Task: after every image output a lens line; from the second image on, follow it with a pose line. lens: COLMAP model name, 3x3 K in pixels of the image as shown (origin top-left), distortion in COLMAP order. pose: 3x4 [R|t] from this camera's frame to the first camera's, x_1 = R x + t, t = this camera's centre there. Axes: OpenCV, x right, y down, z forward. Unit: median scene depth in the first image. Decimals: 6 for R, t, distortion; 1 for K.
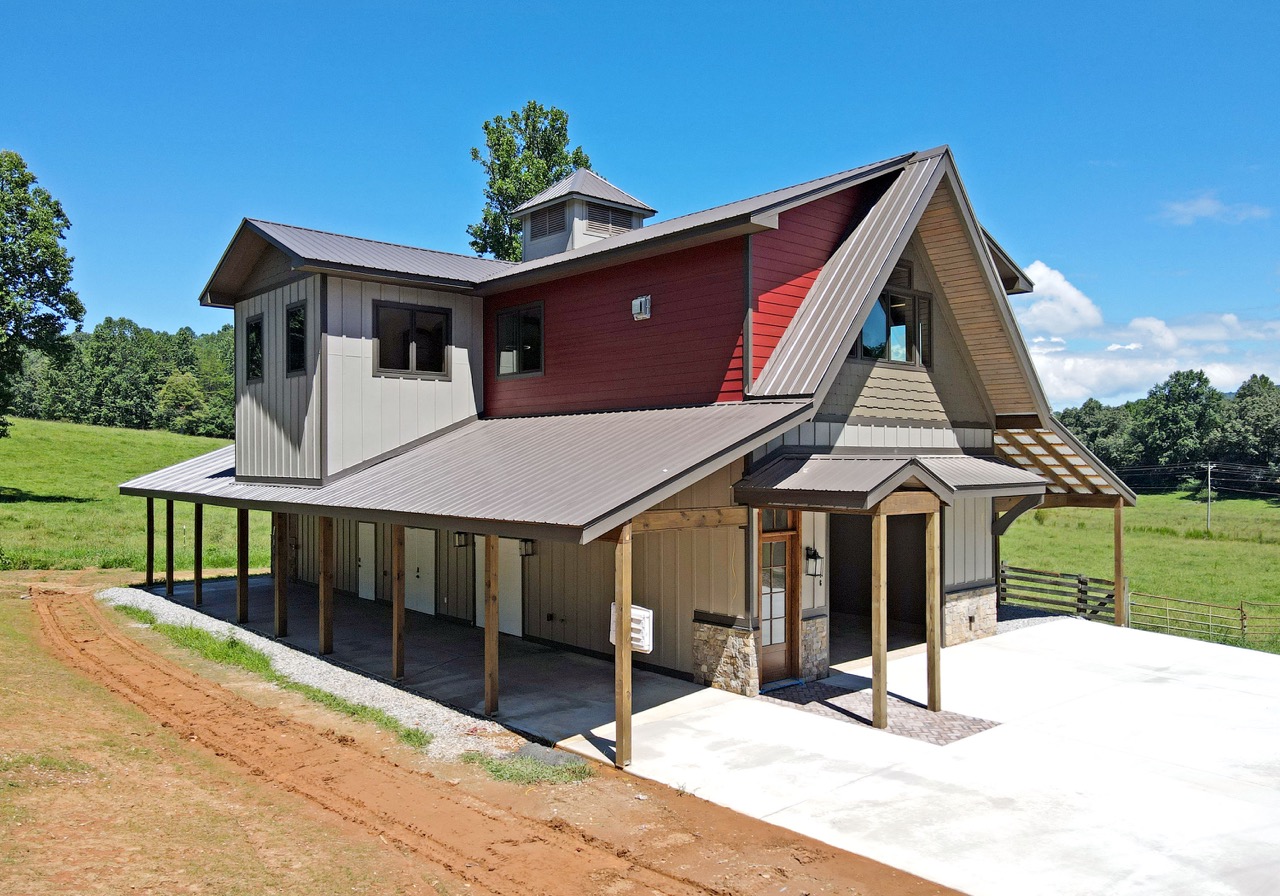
lens RADIAL K [[937.6, 0, 640.4], [0, 937.6, 461.9], [0, 0, 1]] dist [0.005027, 0.003290]
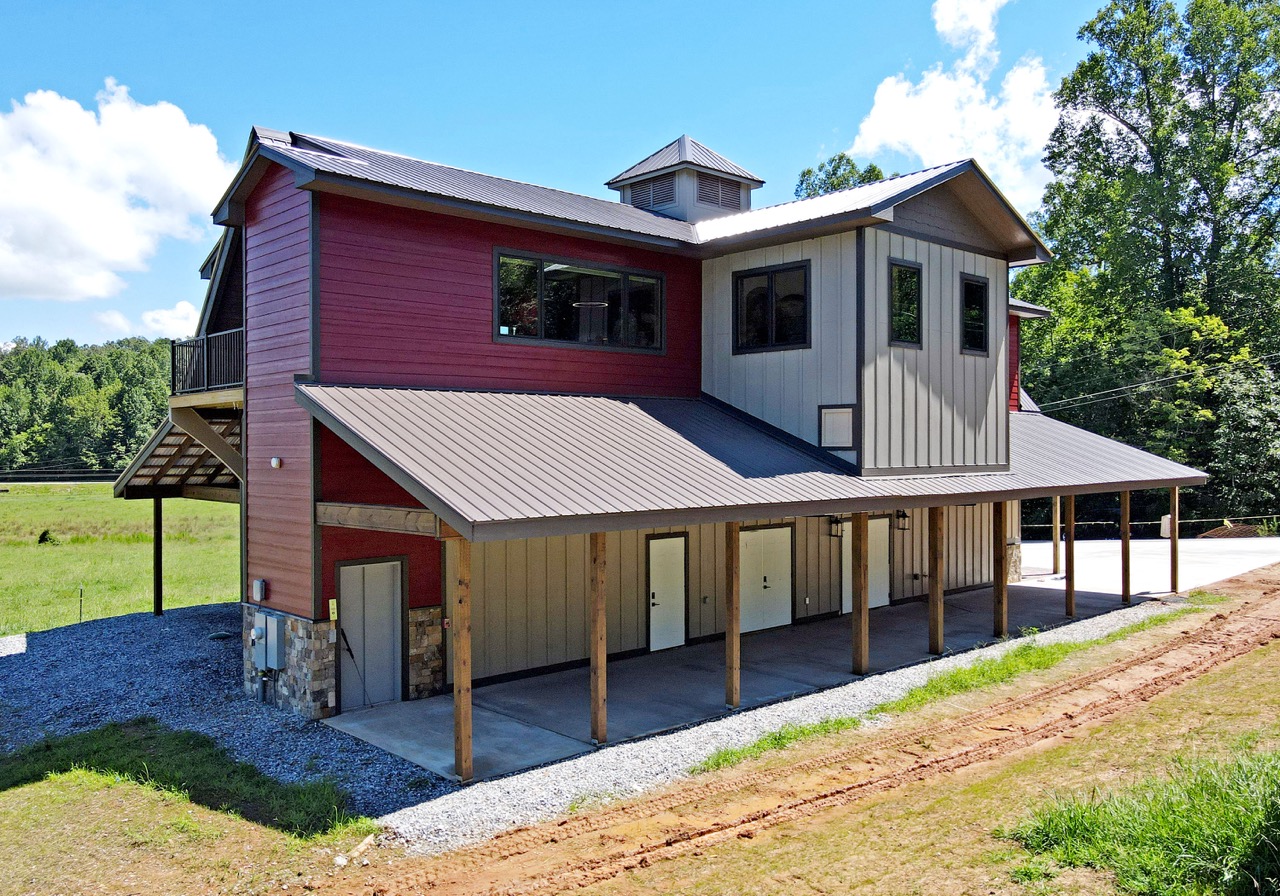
lens RADIAL K [[1035.5, 0, 640.0], [0, 1035.5, 448.0], [0, 0, 1]] dist [0.002816, 0.000529]
pose [[-0.034758, -0.000903, 0.999395, -1.582088], [0.005978, 0.999982, 0.001112, -0.005207], [-0.999378, 0.006013, -0.034752, 1.562321]]
